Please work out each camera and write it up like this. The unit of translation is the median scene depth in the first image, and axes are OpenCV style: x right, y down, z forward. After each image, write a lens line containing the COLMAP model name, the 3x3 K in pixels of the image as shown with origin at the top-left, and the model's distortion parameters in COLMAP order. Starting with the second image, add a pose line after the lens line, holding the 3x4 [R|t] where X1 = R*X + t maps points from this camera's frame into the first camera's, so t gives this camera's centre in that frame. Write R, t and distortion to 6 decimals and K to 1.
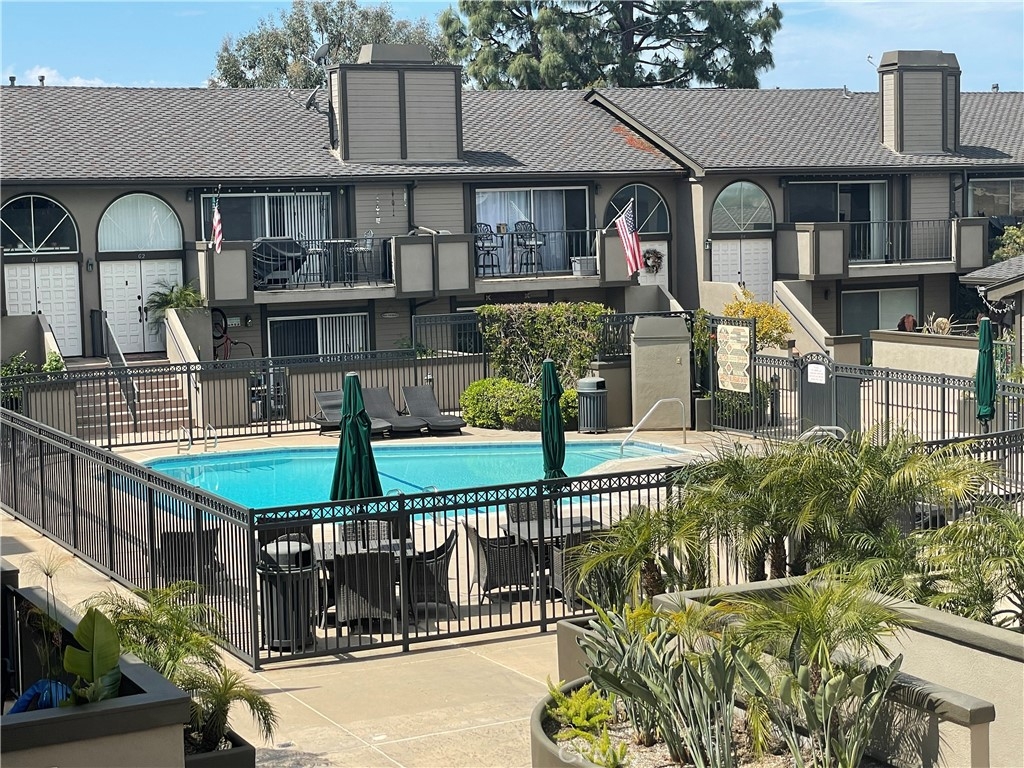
lens RADIAL K [[1839.0, 0, 507.3], [0, 1839.0, 376.4], [0, 0, 1]] dist [0.100211, 0.000000]
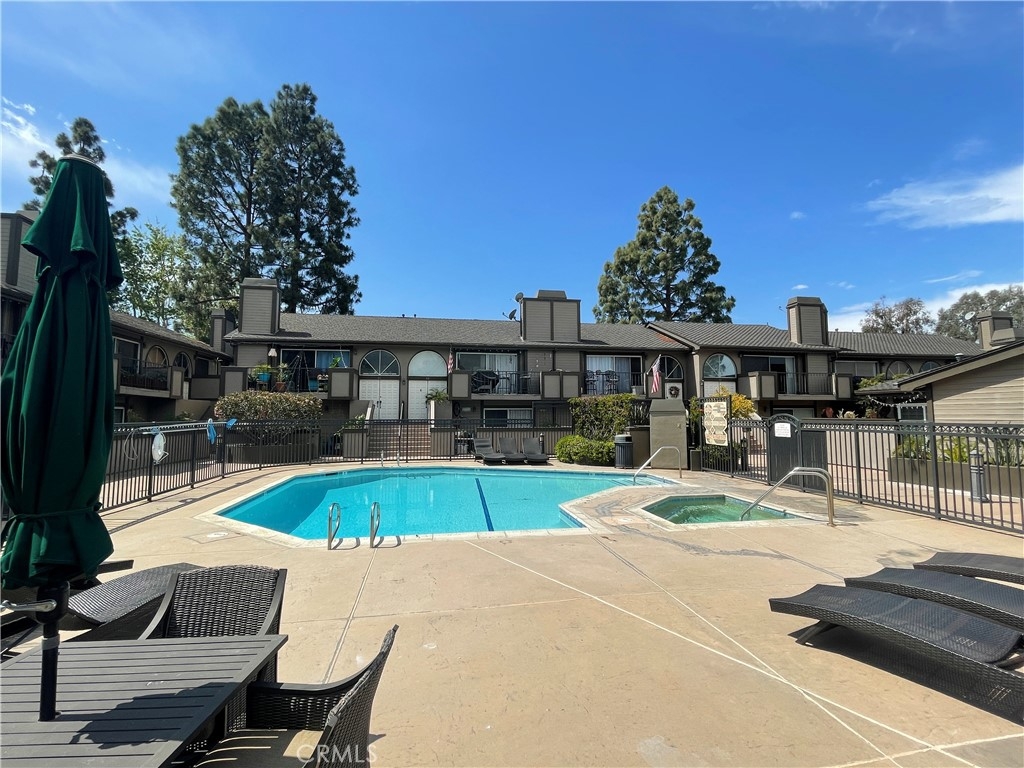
lens RADIAL K [[455.9, 0, 509.2], [0, 455.9, 382.7], [0, 0, 1]] dist [-0.013910, 0.000093]
pose [[0.953269, 0.000513, -0.302122, 0.063916], [-0.049119, 0.986957, -0.153305, 0.020258], [0.298103, 0.160981, 0.940861, 0.511911]]
